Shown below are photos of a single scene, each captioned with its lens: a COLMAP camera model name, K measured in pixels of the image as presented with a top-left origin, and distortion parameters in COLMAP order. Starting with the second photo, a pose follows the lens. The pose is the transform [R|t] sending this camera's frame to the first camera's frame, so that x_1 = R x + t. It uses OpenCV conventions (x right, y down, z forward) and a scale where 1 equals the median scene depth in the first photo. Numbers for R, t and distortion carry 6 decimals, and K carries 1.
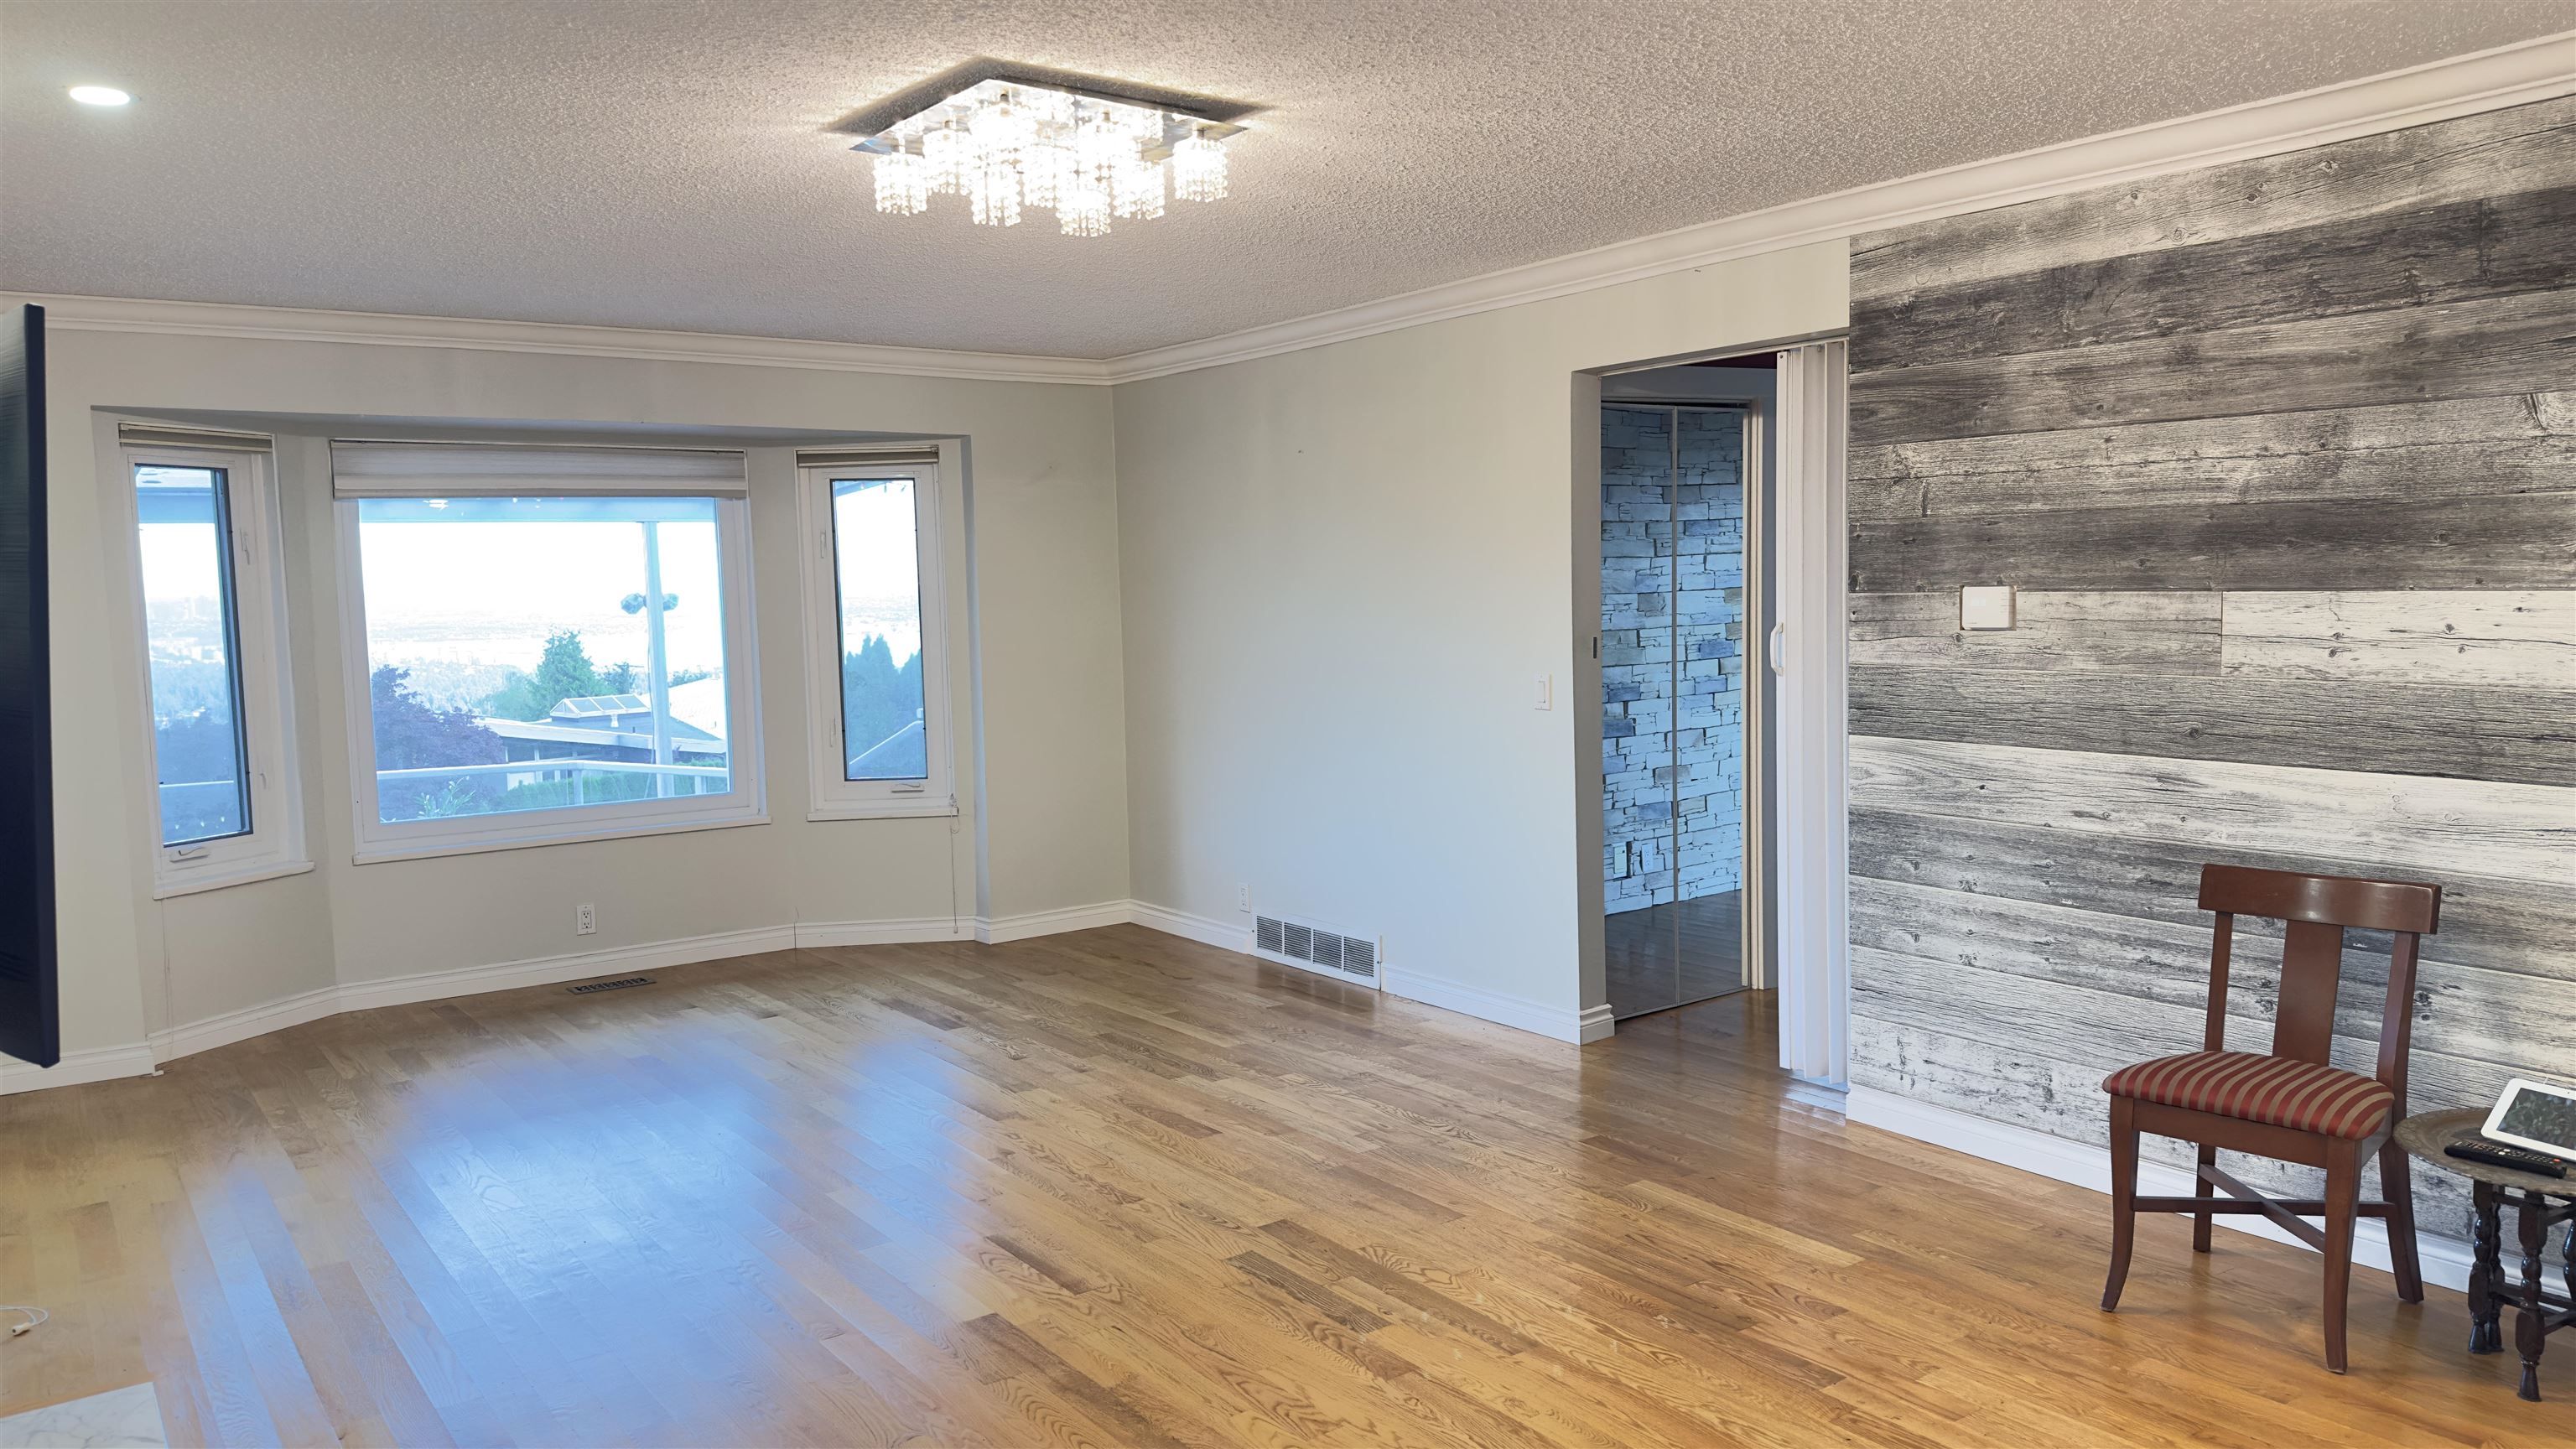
lens RADIAL K [[1789.6, 0, 1288.0], [0, 1789.6, 724.5], [0, 0, 1]] dist [0.029915, 0.000168]
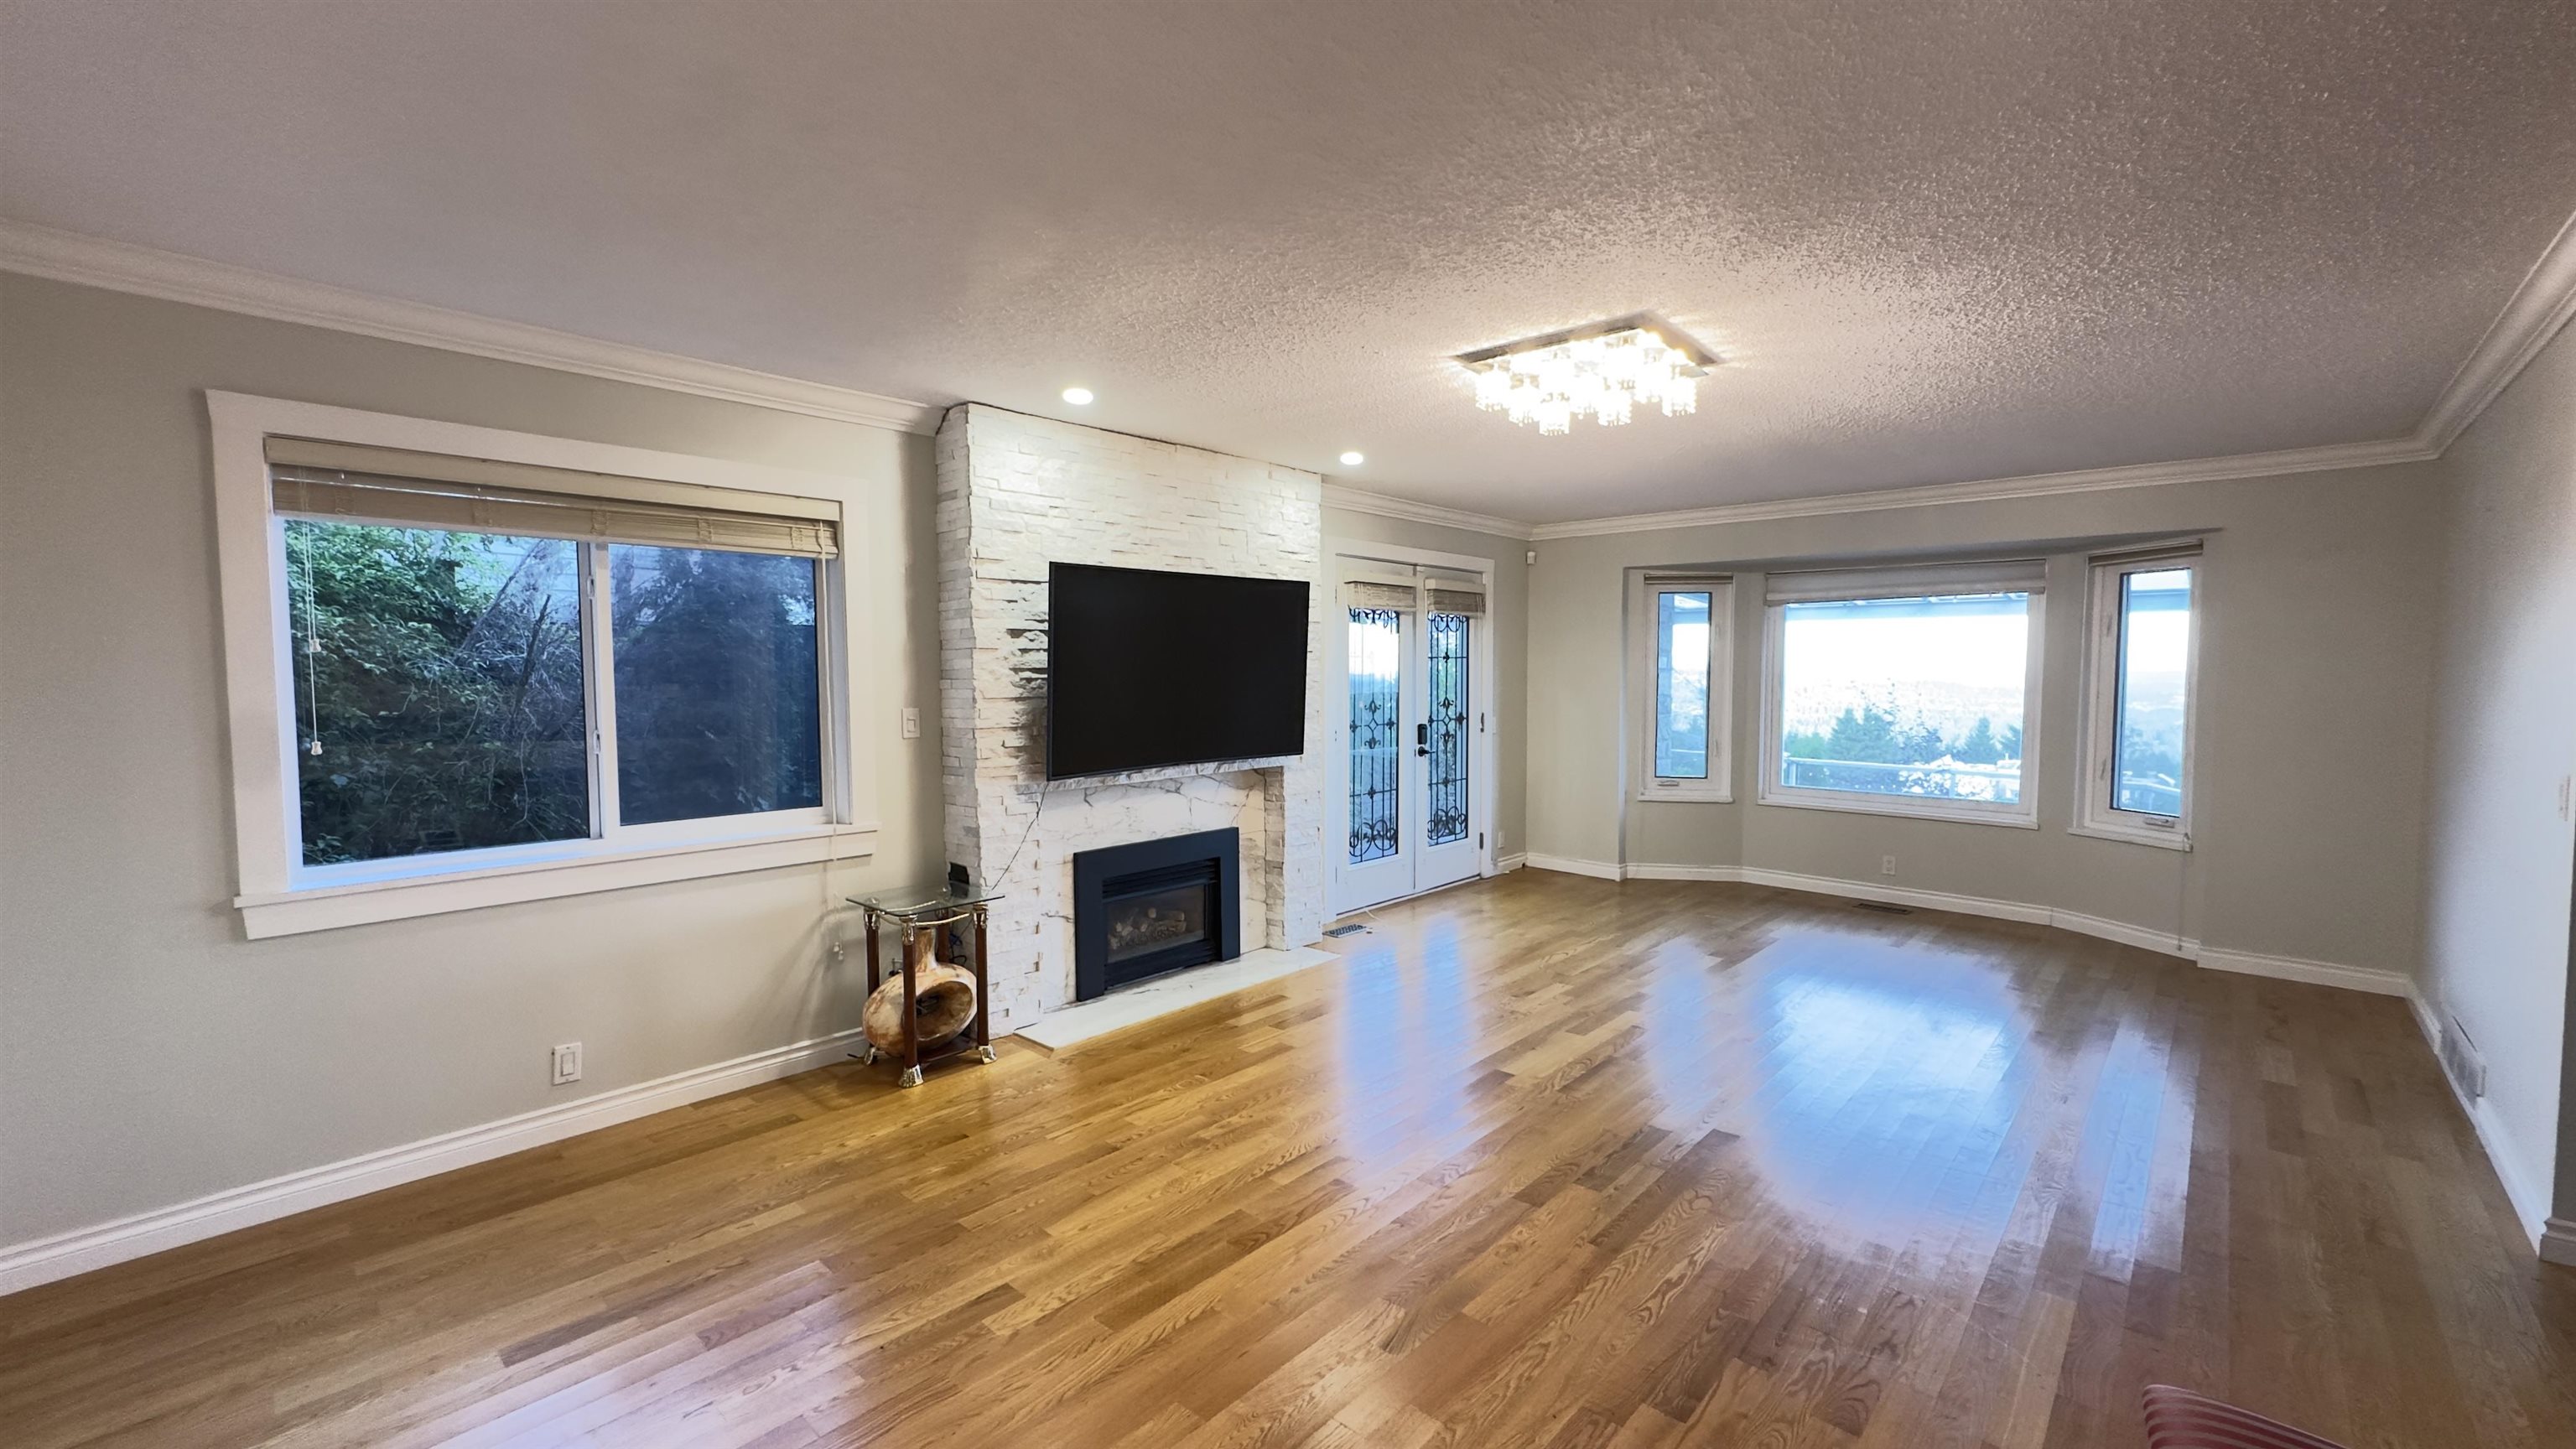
lens RADIAL K [[1031.1, 0, 1285.7], [0, 1031.1, 725.1], [0, 0, 1]] dist [-0.004419, 0.000572]
pose [[0.187502, 0.075603, -0.979350, 0.436575], [-0.085623, 0.994496, 0.060379, -0.026771], [0.978525, 0.072533, 0.192944, 0.341126]]
